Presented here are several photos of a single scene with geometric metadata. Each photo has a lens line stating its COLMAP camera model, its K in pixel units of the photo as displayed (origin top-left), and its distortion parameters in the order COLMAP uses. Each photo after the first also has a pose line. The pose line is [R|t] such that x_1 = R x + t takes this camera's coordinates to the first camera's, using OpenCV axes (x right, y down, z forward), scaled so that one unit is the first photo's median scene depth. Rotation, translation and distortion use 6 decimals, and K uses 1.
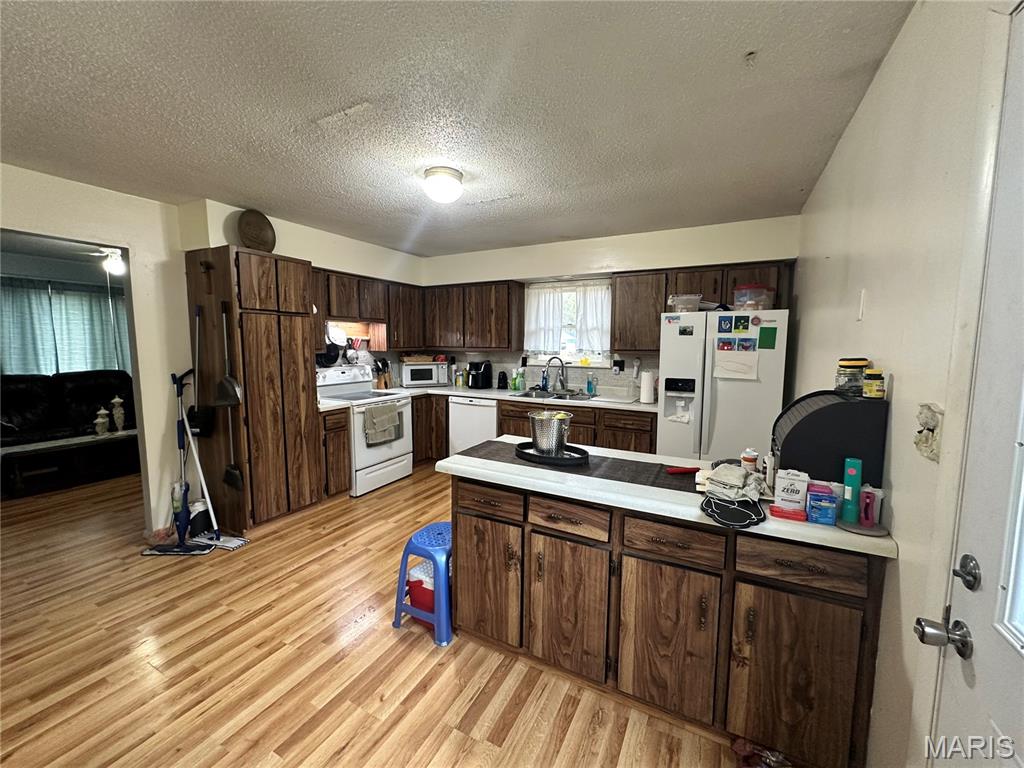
lens RADIAL K [[409.0, 0, 512.0], [0, 409.0, 384.0], [0, 0, 1]] dist [-0.014918, 0.000146]
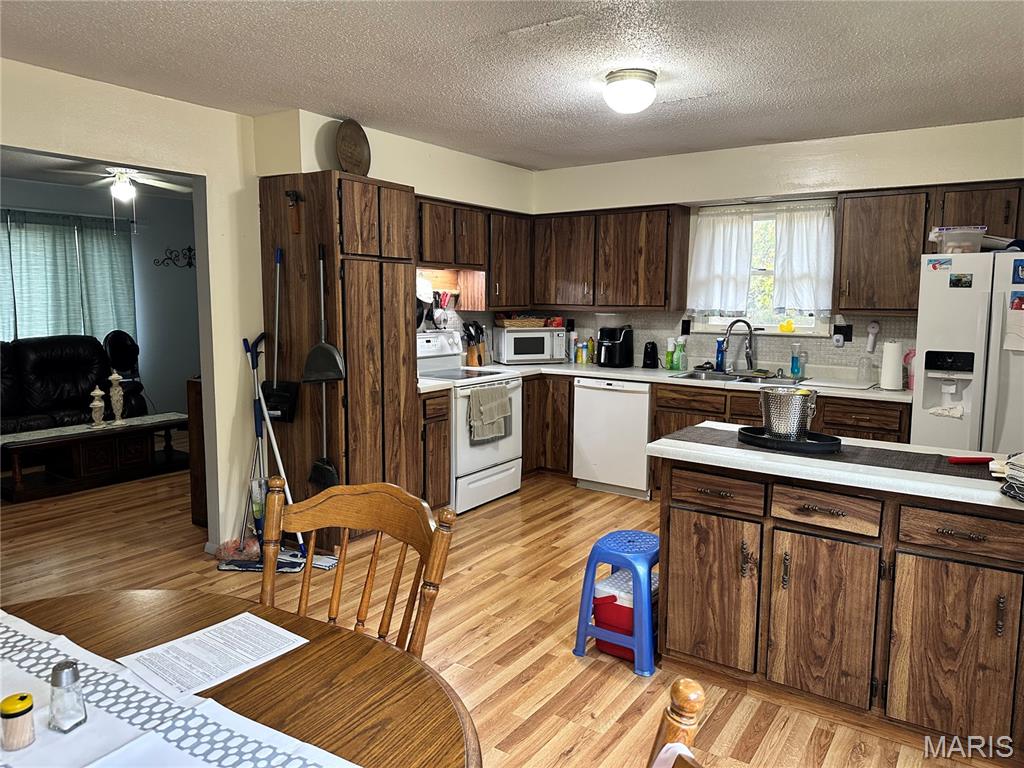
lens RADIAL K [[717.1, 0, 511.5], [0, 717.1, 379.1], [0, 0, 1]] dist [0.043738, -0.062591]
pose [[0.993015, 0.013334, -0.117232, -0.174718], [-0.011721, 0.999827, 0.014435, 0.024302], [0.117405, -0.012960, 0.993000, -0.285610]]
